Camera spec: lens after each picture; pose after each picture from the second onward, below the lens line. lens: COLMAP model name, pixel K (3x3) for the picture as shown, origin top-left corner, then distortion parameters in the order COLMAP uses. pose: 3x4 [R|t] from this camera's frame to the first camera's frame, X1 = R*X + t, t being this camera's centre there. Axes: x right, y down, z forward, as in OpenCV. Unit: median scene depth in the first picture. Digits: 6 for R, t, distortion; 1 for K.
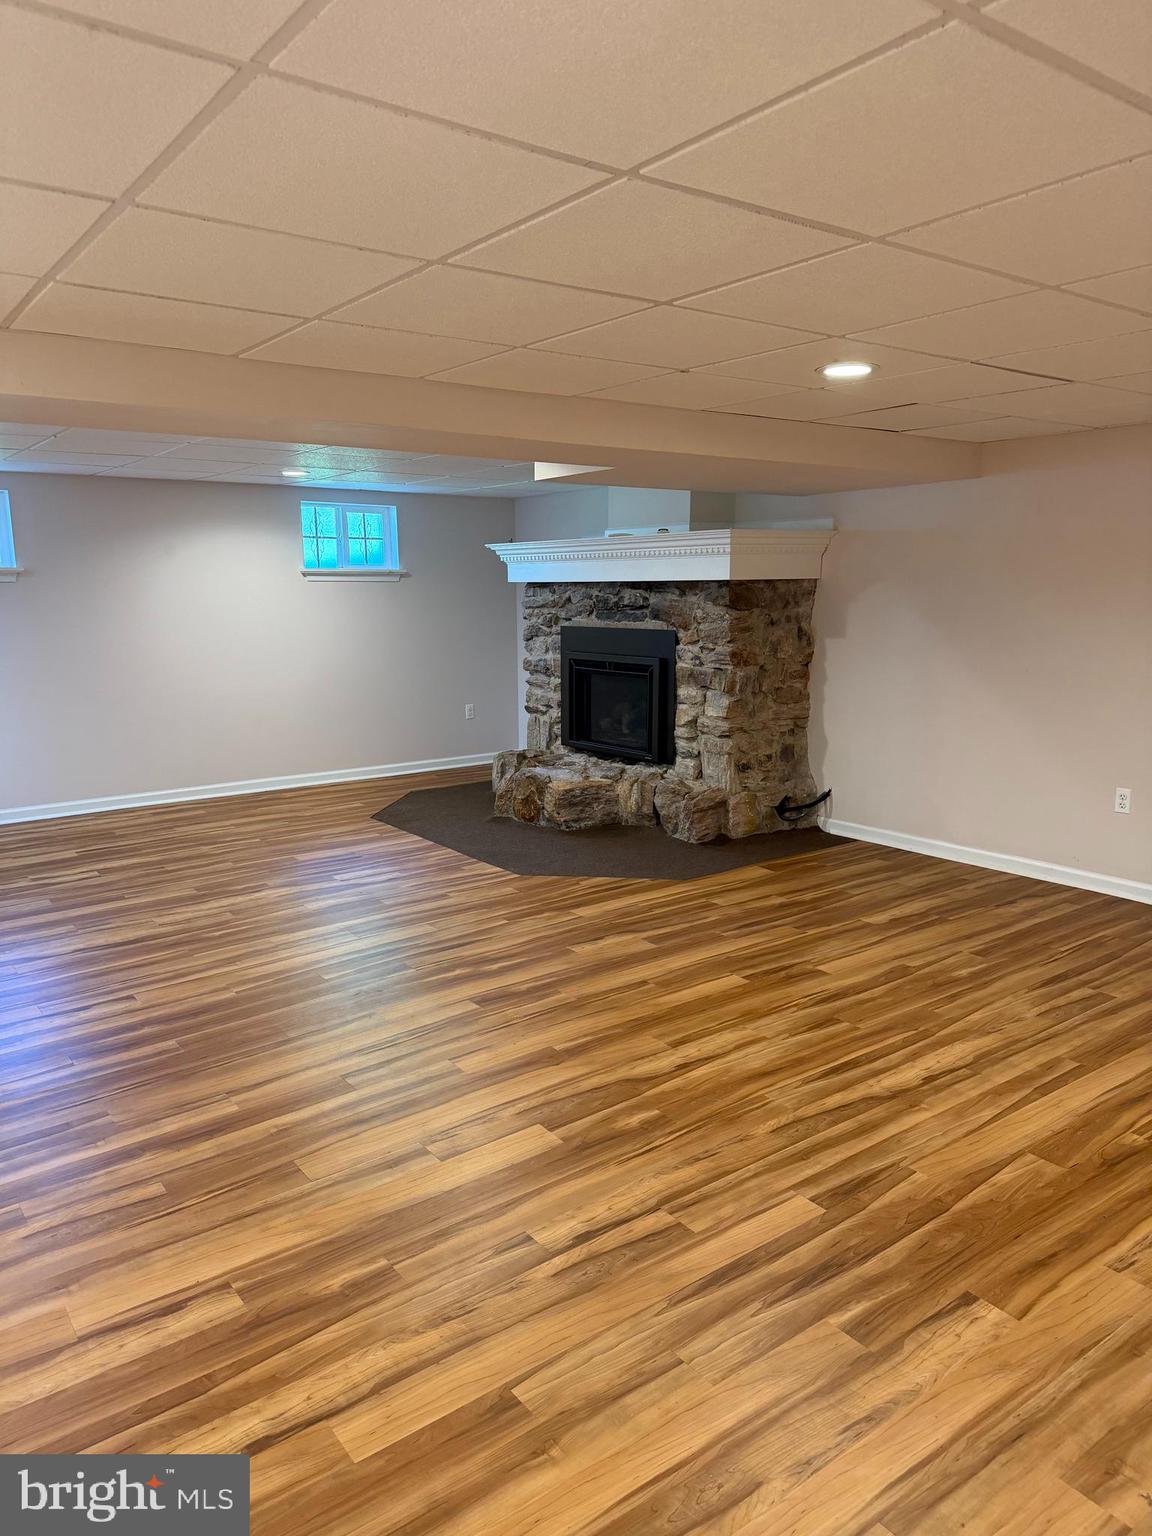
lens RADIAL K [[1080.7, 0, 575.8], [0, 1080.7, 770.7], [0, 0, 1]] dist [0.028027, -0.040718]
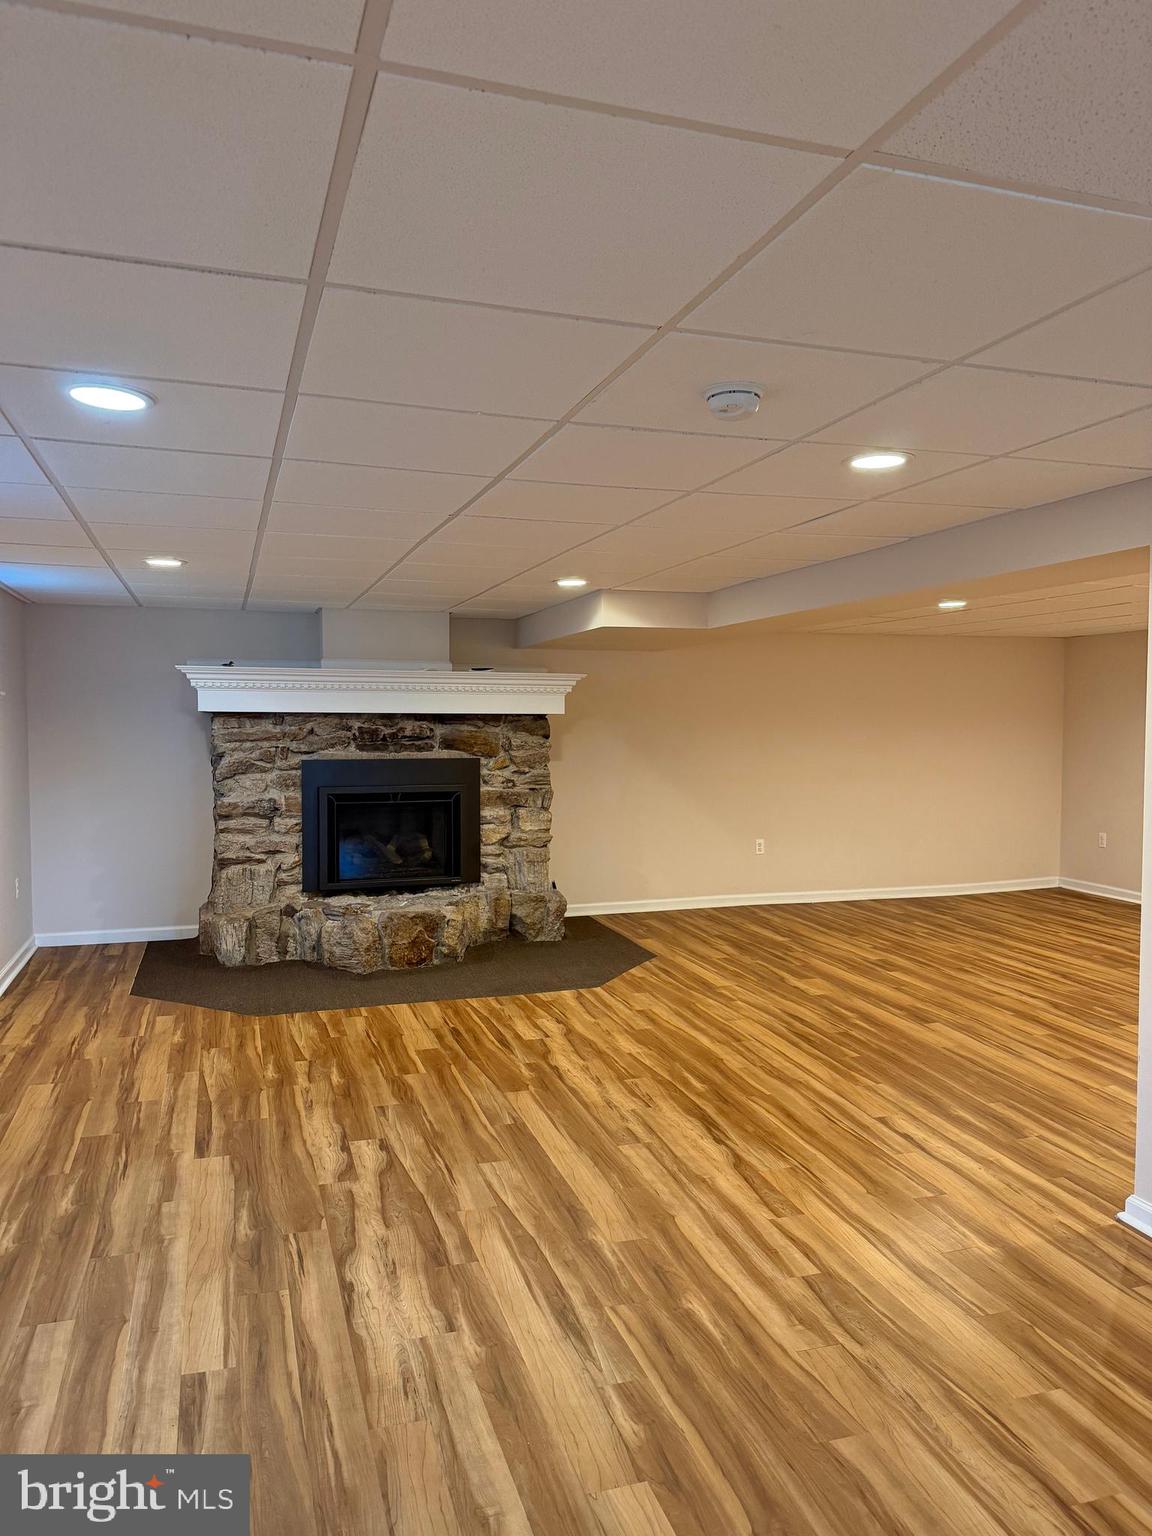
lens RADIAL K [[1080.7, 0, 577.1], [0, 1080.7, 765.4], [0, 0, 1]] dist [0.028027, -0.040718]
pose [[0.317219, -0.036959, 0.947632, -0.891046], [0.157188, 0.987468, -0.014106, -0.089567], [-0.935235, 0.153431, 0.319053, 0.551049]]
